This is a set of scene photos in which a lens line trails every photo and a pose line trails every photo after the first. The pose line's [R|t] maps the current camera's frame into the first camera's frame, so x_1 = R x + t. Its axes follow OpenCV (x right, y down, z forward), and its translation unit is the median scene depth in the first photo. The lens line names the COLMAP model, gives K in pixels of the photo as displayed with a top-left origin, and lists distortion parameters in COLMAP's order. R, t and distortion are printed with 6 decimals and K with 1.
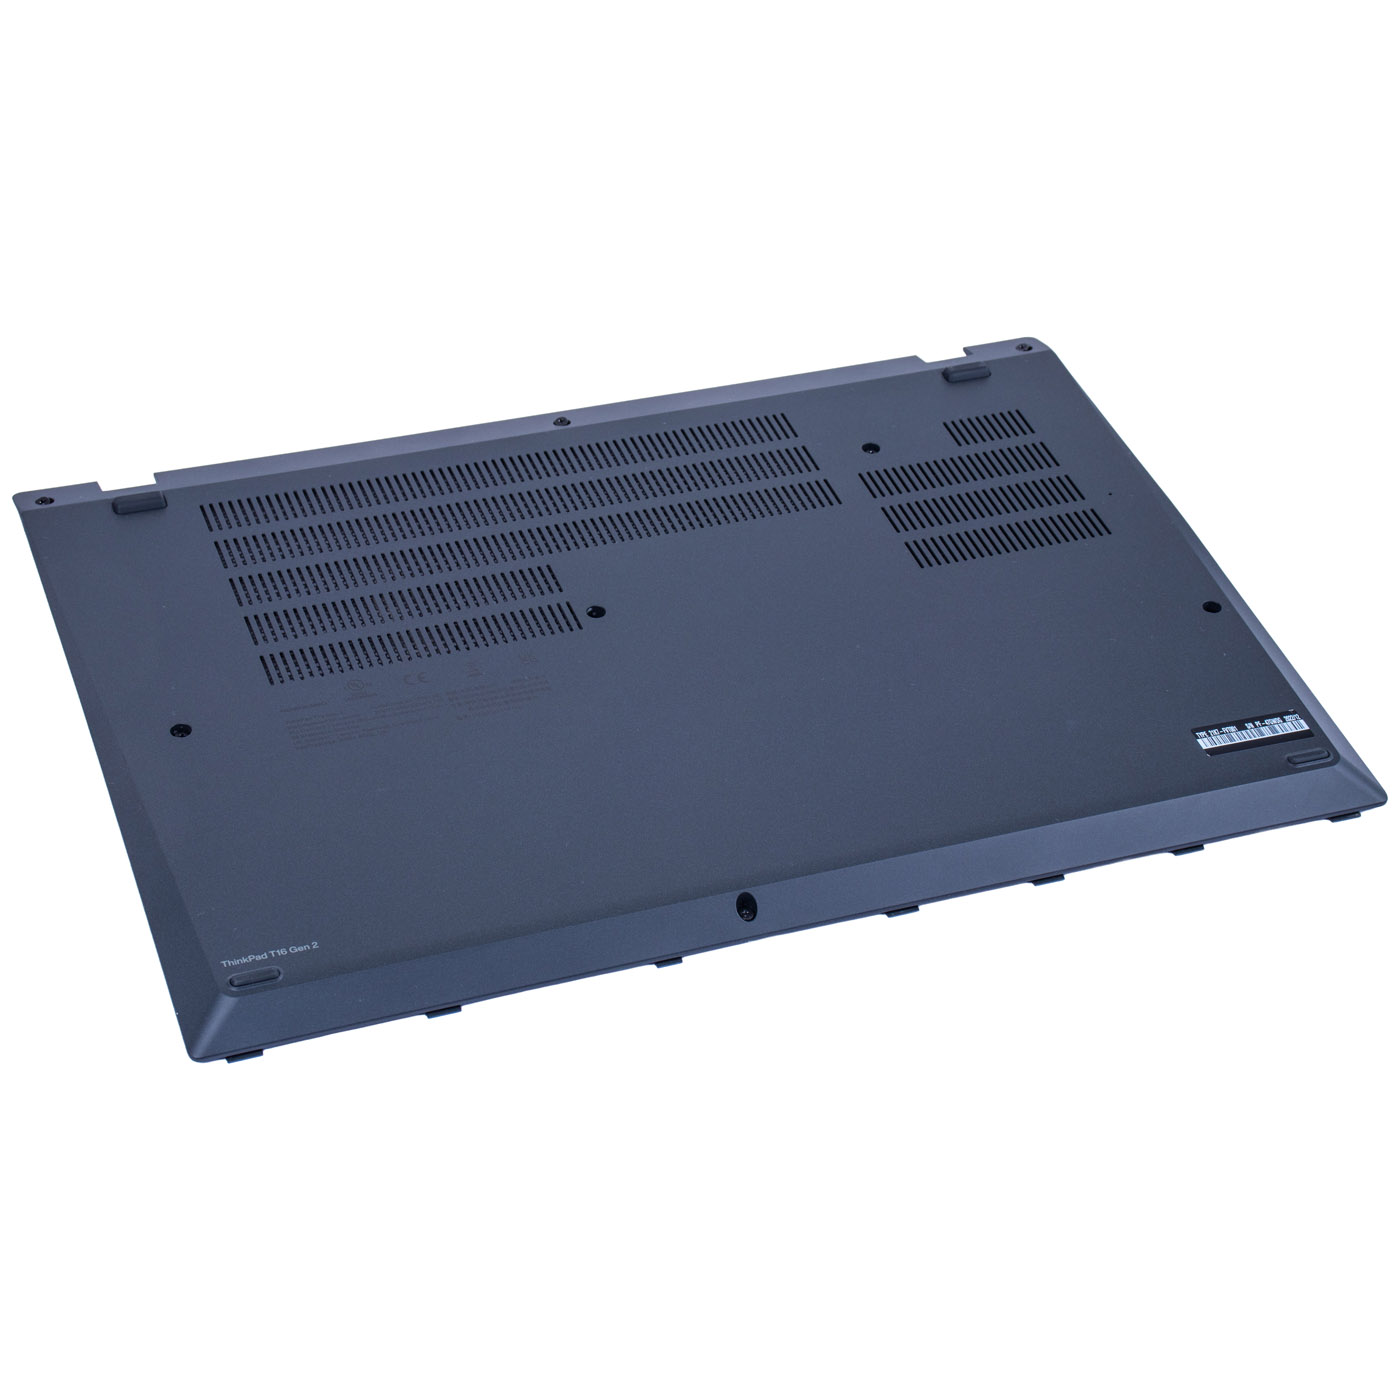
lens RADIAL K [[2805.3, 0, 700.0], [0, 2805.3, 700.0], [0, 0, 1]] dist [0.031330, -0.002393]
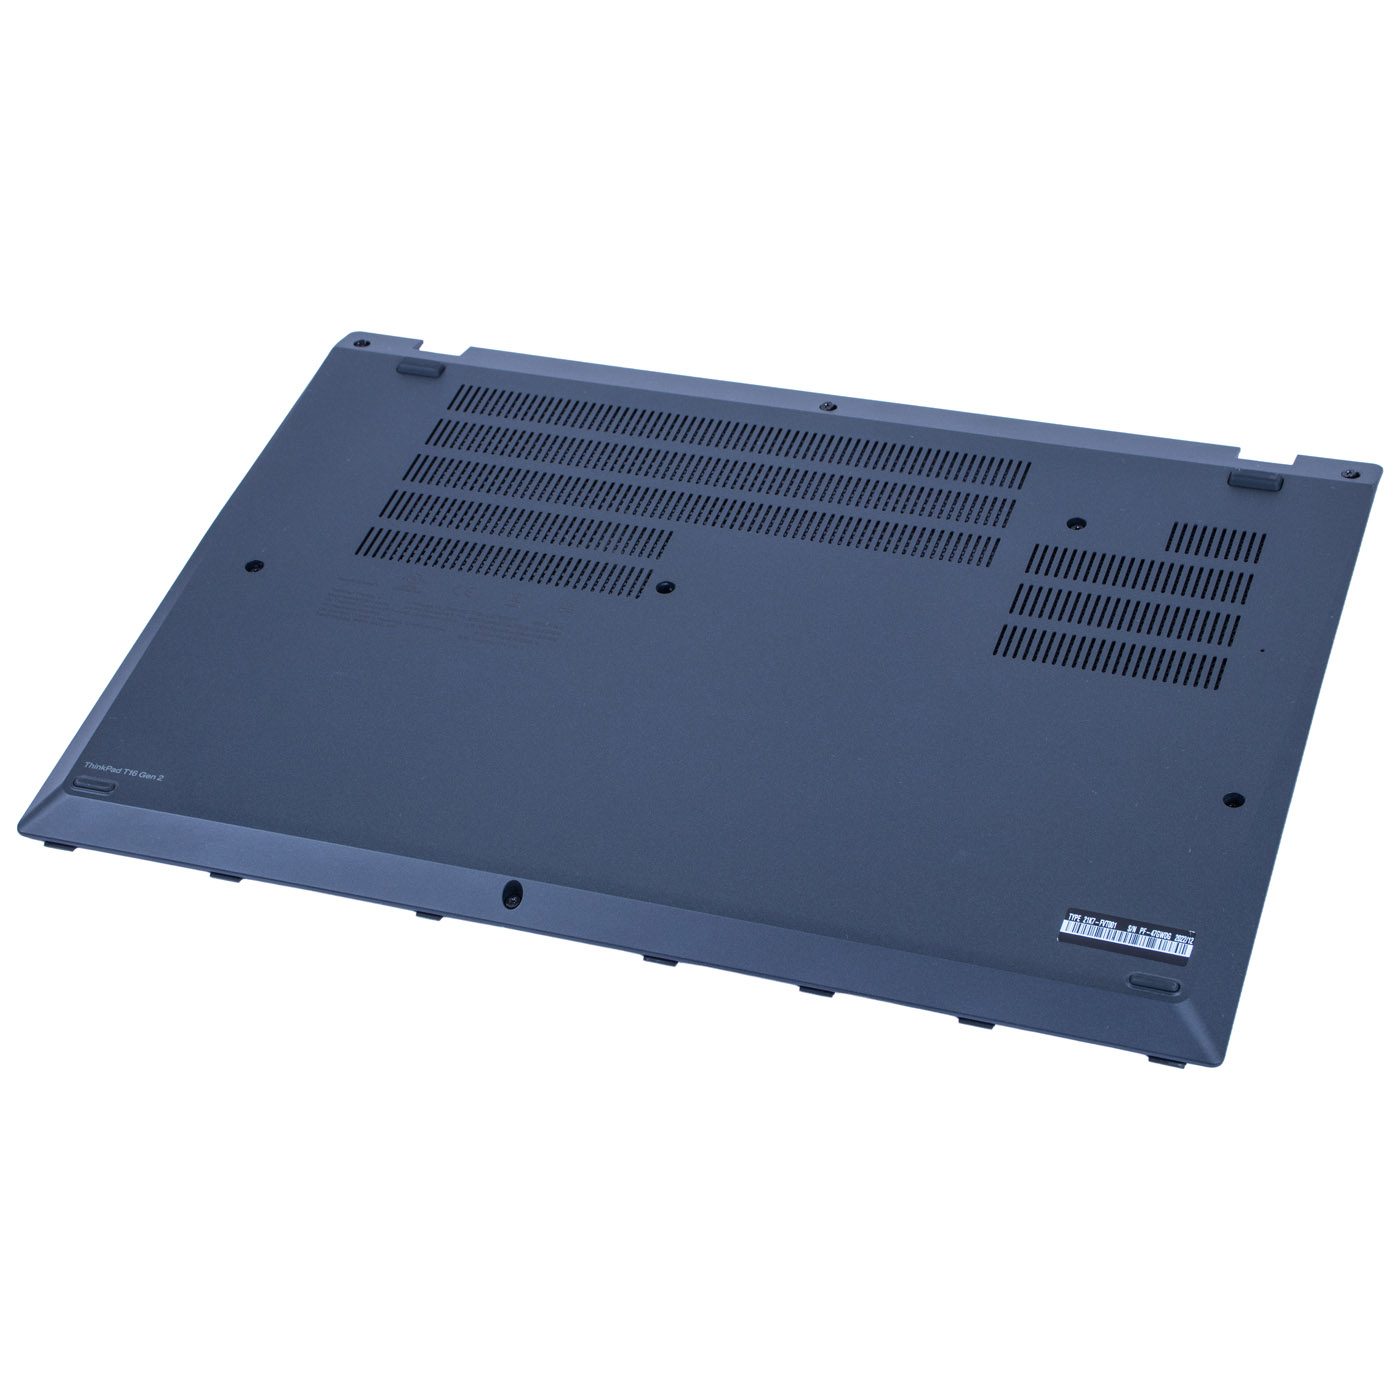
lens RADIAL K [[2975.9, 0, 699.8], [0, 2975.9, 846.7], [0, 0, 1]] dist [-0.000287, -0.026906]
pose [[0.757283, 0.342824, -0.555873, 0.550711], [-0.311983, 0.937646, 0.153250, -0.104473], [0.573750, 0.057369, 0.817019, 0.168611]]
